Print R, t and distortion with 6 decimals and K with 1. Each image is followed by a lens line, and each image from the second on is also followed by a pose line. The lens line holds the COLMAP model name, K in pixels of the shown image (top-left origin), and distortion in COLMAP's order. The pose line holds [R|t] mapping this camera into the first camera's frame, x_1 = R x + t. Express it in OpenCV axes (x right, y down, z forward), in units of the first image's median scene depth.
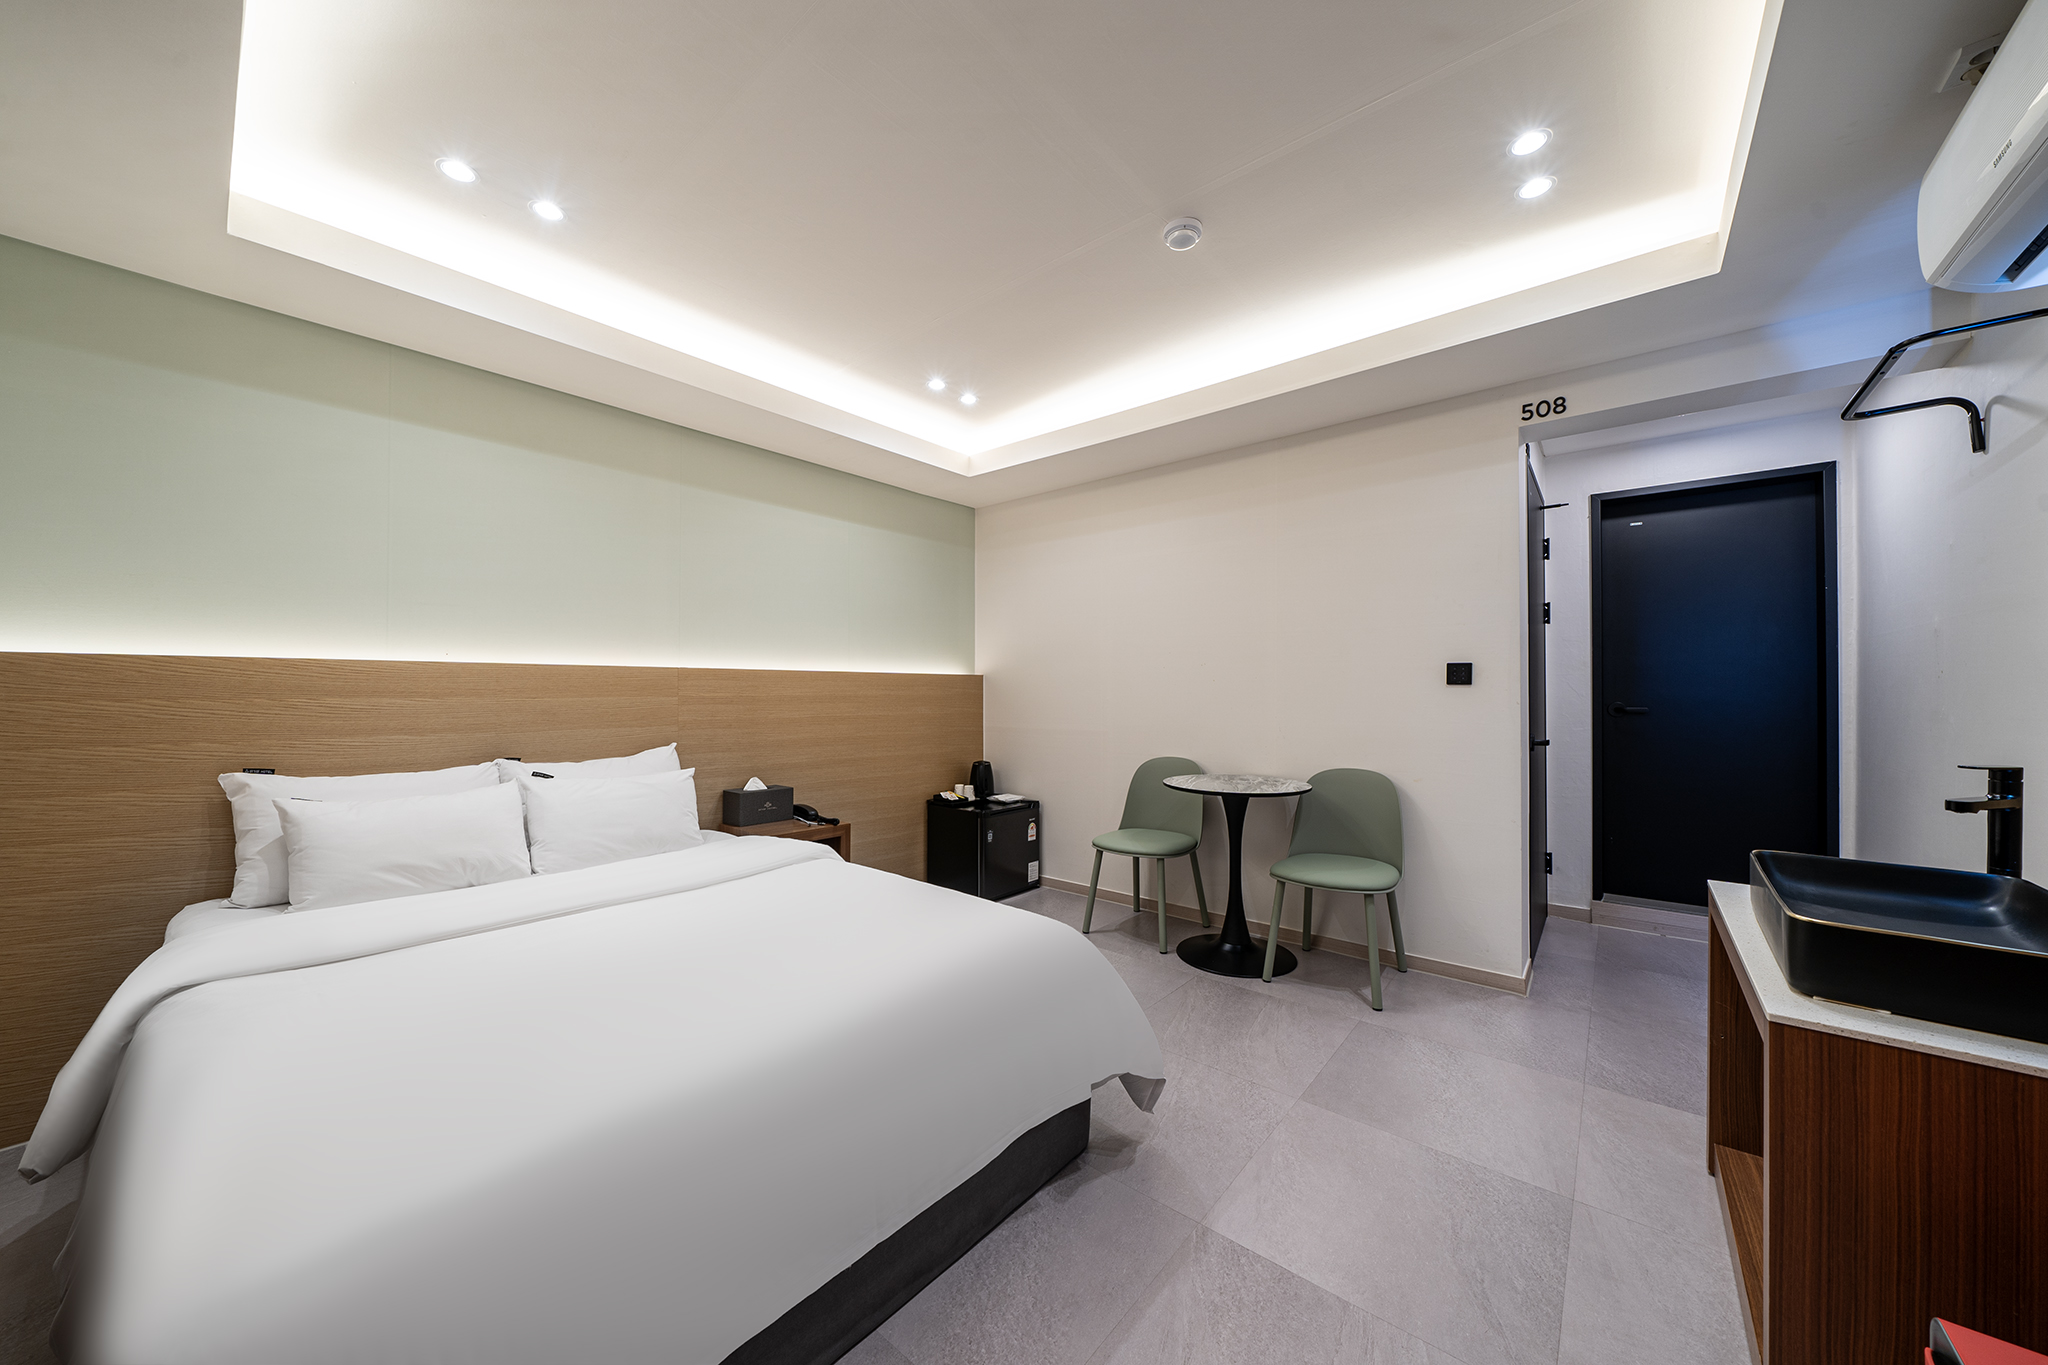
lens RADIAL K [[706.1, 0, 1020.4], [0, 706.1, 690.9], [0, 0, 1]] dist [-0.000002, -0.000146]
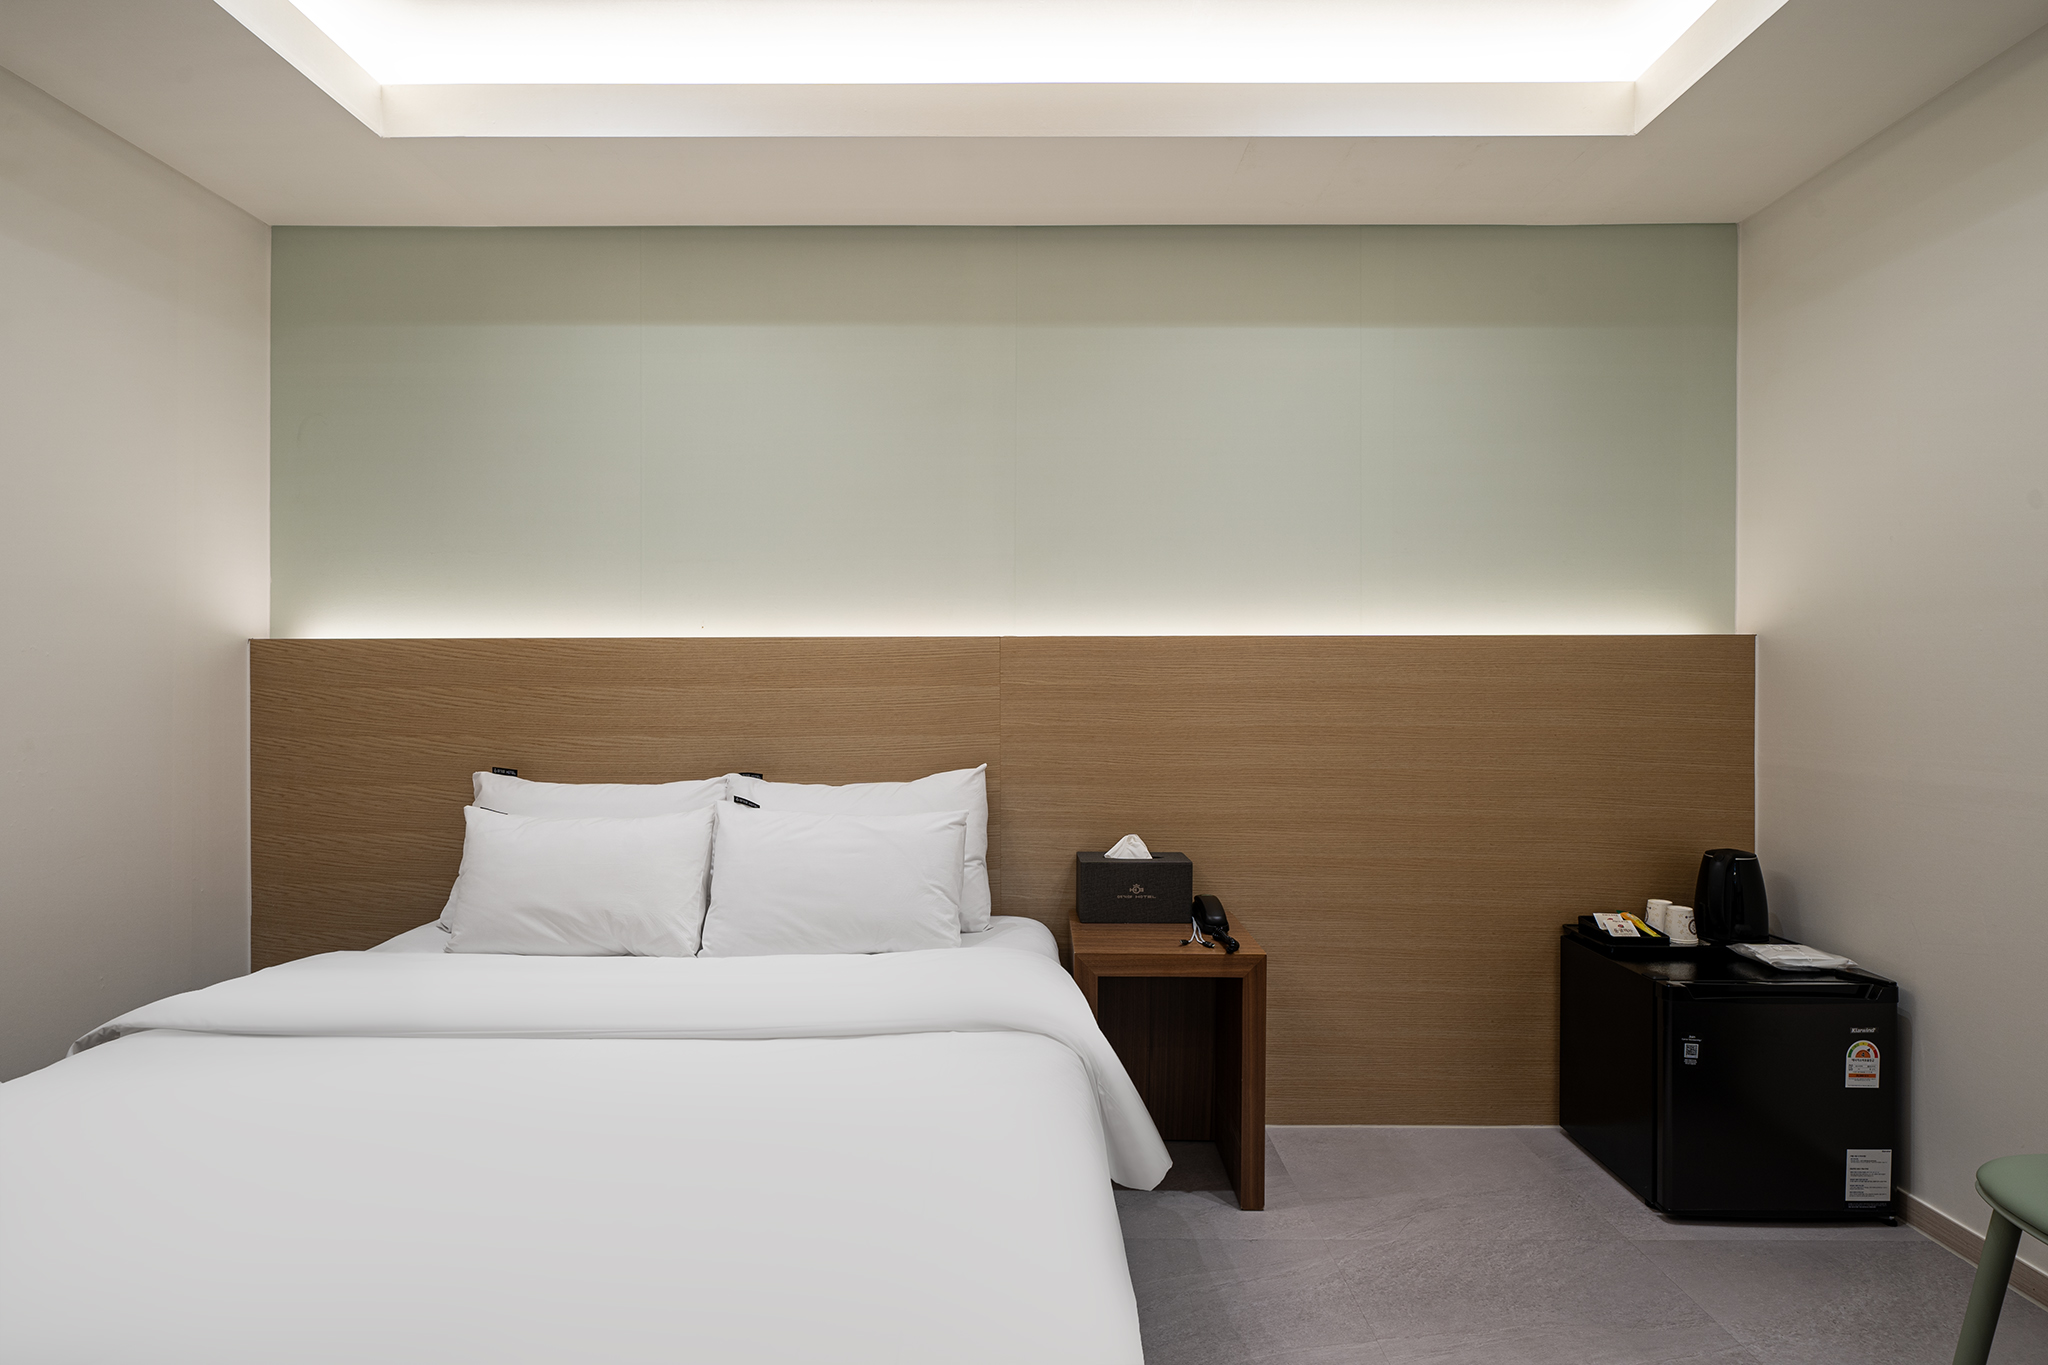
lens RADIAL K [[1066.3, 0, 1027.9], [0, 1066.3, 686.2], [0, 0, 1]] dist [0.004297, 0.001716]
pose [[0.647277, 0.003886, -0.762245, 0.210803], [0.002449, 0.999971, 0.007178, 0.002141], [0.762251, -0.006513, 0.647249, 0.436716]]
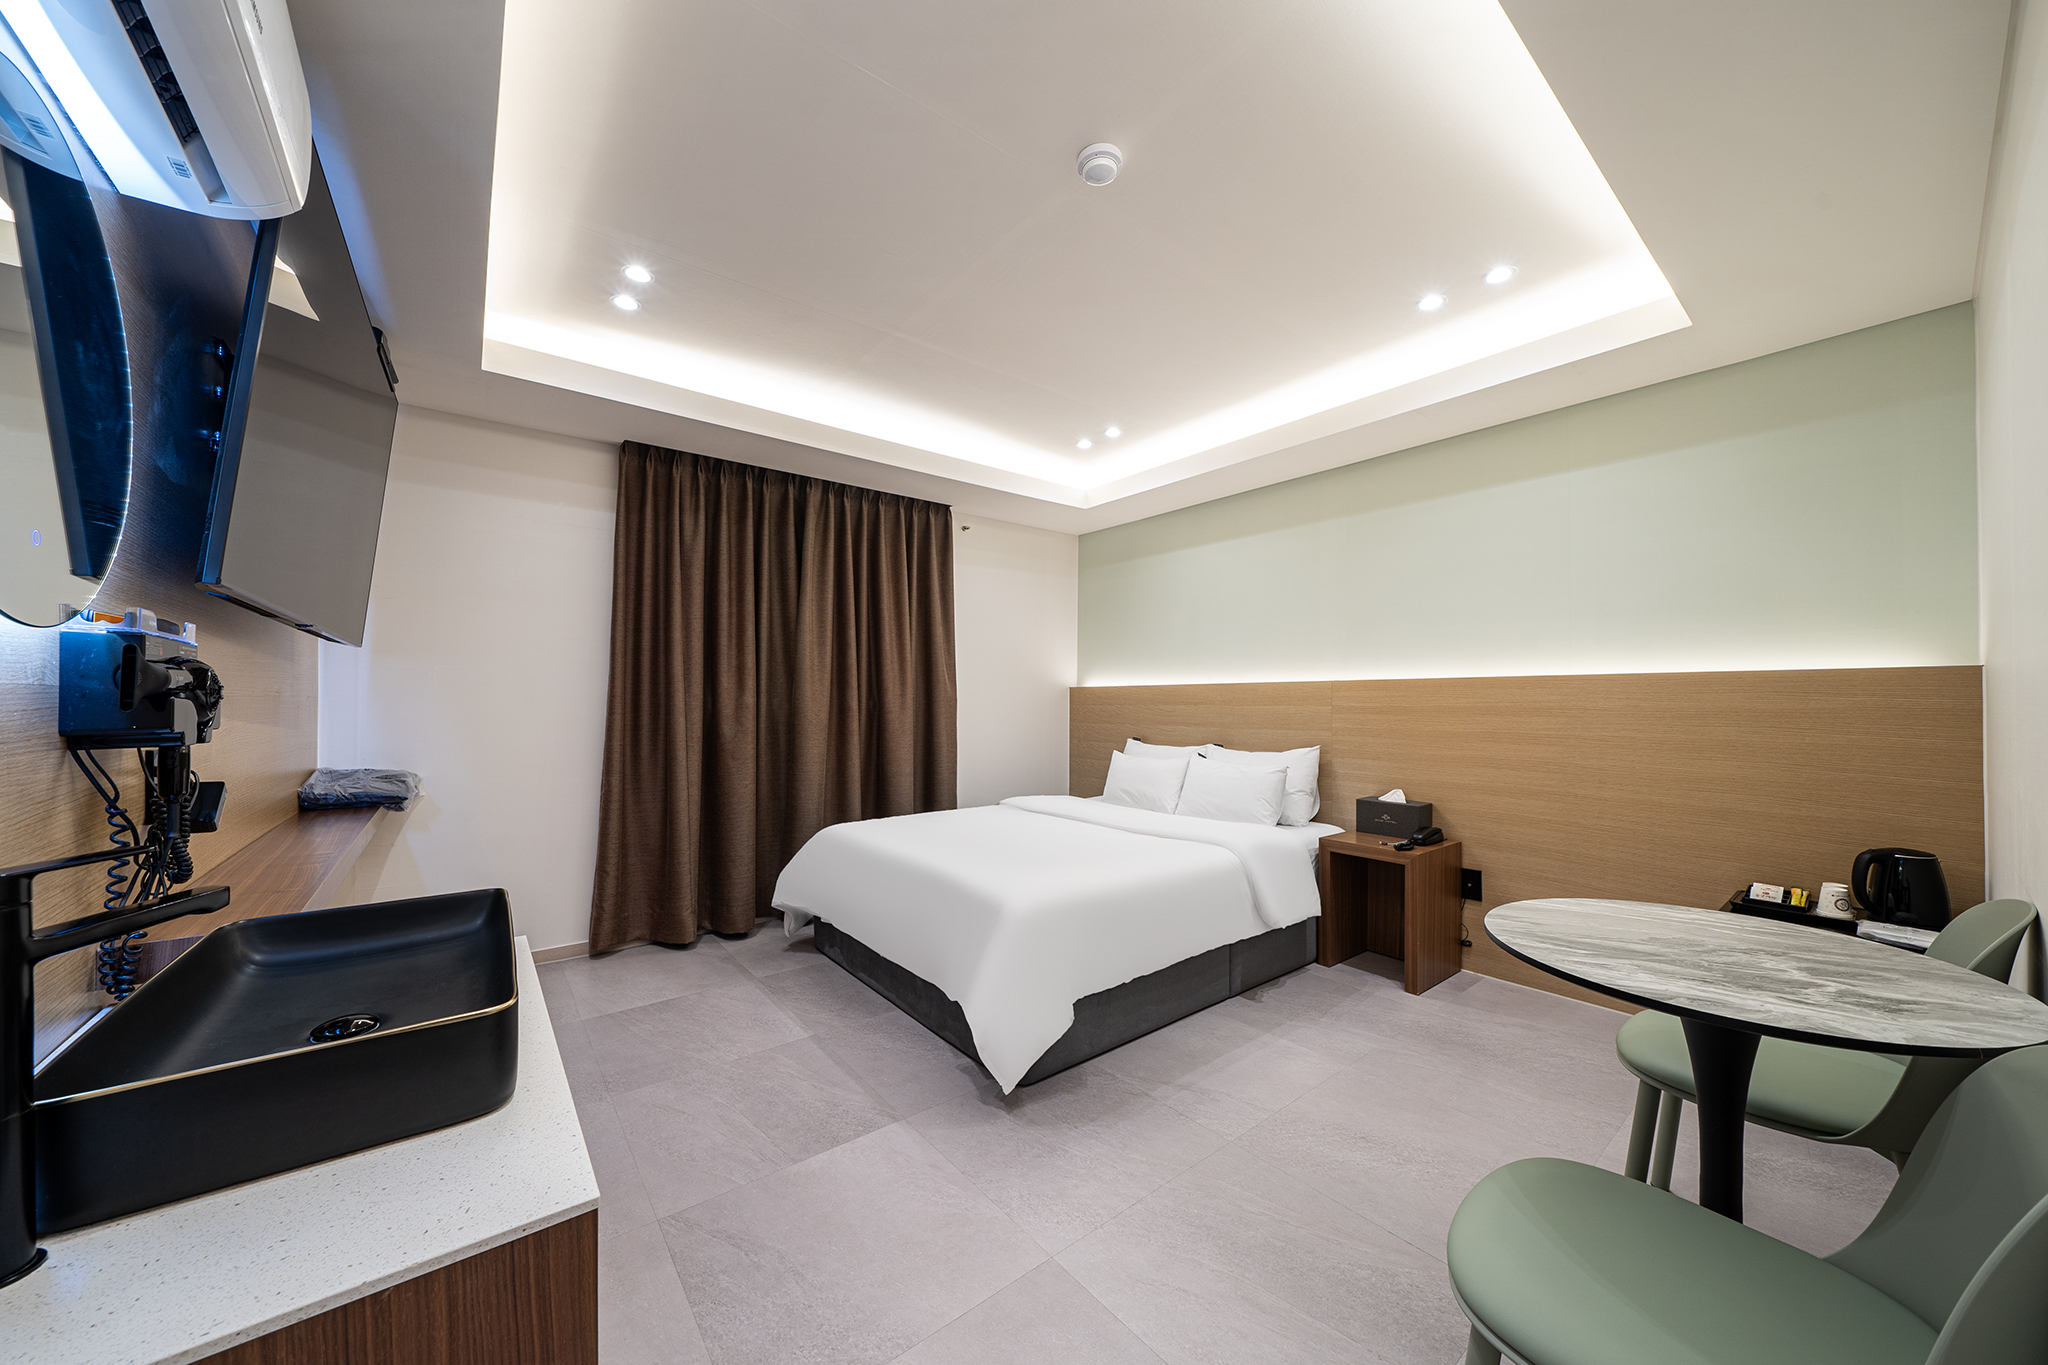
lens RADIAL K [[707.1, 0, 1029.4], [0, 707.1, 697.9], [0, 0, 1]] dist [-0.011270, -0.000062]
pose [[-0.186434, -0.008055, -0.982434, 0.728471], [-0.002469, 0.999967, -0.007730, 0.004664], [0.982464, 0.000985, -0.186448, 0.727540]]
